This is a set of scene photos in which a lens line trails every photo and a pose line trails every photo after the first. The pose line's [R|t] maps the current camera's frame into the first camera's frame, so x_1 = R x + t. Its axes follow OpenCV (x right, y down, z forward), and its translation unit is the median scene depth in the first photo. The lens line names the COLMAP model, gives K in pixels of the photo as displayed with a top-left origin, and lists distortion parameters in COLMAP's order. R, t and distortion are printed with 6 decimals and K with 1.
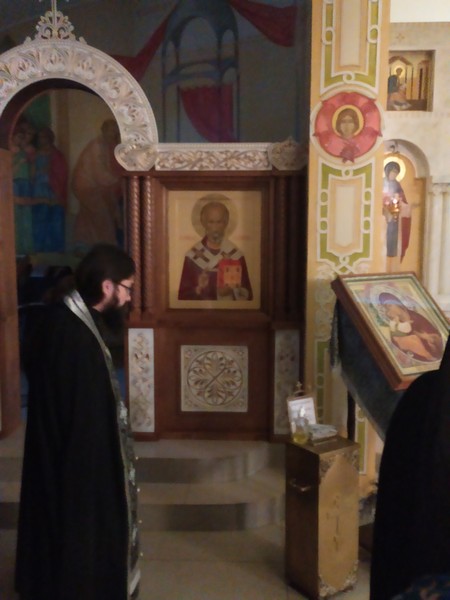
lens RADIAL K [[643.5, 0, 225.6], [0, 643.5, 300.7], [0, 0, 1]] dist [0.056107, 0.000000]
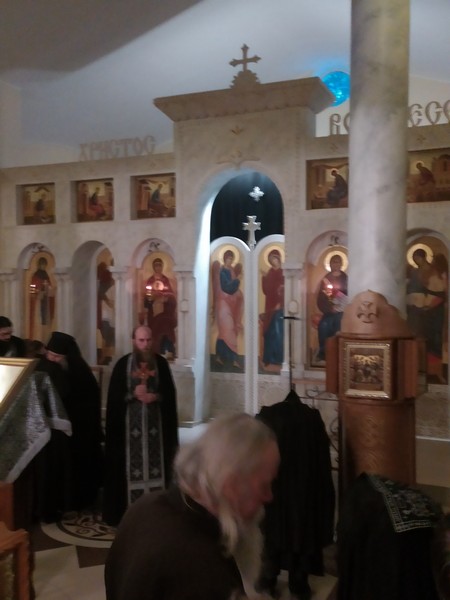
lens RADIAL K [[643.5, 0, 226.9], [0, 643.5, 303.2], [0, 0, 1]] dist [0.056107, 0.000000]
pose [[0.931767, 0.009487, -0.362932, 1.640026], [-0.049703, 0.993580, -0.101632, 0.009890], [0.359637, 0.112736, 0.926257, -0.213727]]
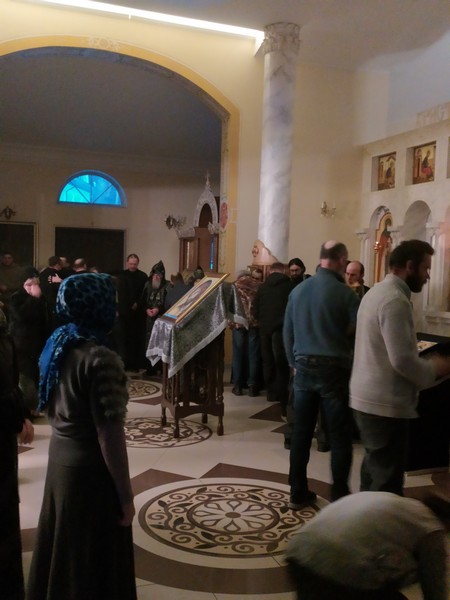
lens RADIAL K [[643.5, 0, 224.9], [0, 643.5, 303.0], [0, 0, 1]] dist [0.056107, 0.000000]
pose [[0.385354, 0.066139, -0.920396, 2.300577], [-0.149521, 0.988723, 0.008447, 0.059512], [0.910575, 0.134363, 0.390897, 0.032194]]
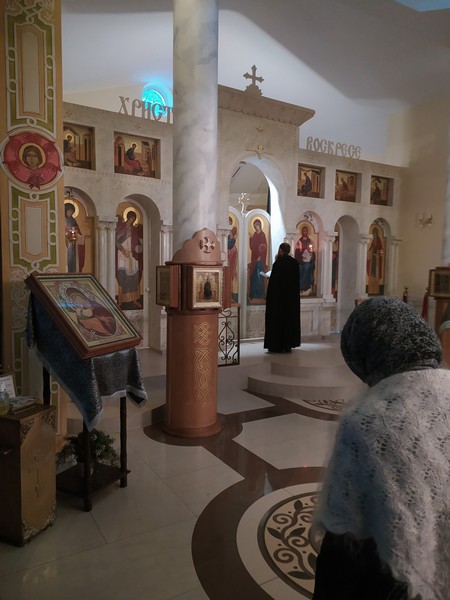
lens RADIAL K [[445.7, 0, 227.3], [0, 445.7, 299.8], [0, 0, 1]] dist [0.073126, -0.059834]
pose [[0.828522, -0.026369, 0.559335, 0.001125], [0.057231, 0.997647, -0.037742, 0.058391], [-0.557023, 0.063281, 0.828082, 0.070540]]
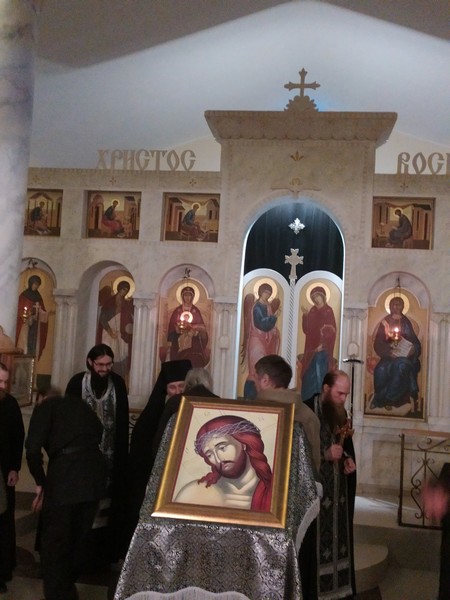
lens RADIAL K [[643.5, 0, 226.3], [0, 643.5, 301.6], [0, 0, 1]] dist [0.056107, 0.000000]
pose [[0.994135, 0.053160, -0.094181, 1.035521], [-0.069561, 0.981118, -0.180466, 0.031783], [0.082809, 0.185959, 0.979062, -0.182439]]
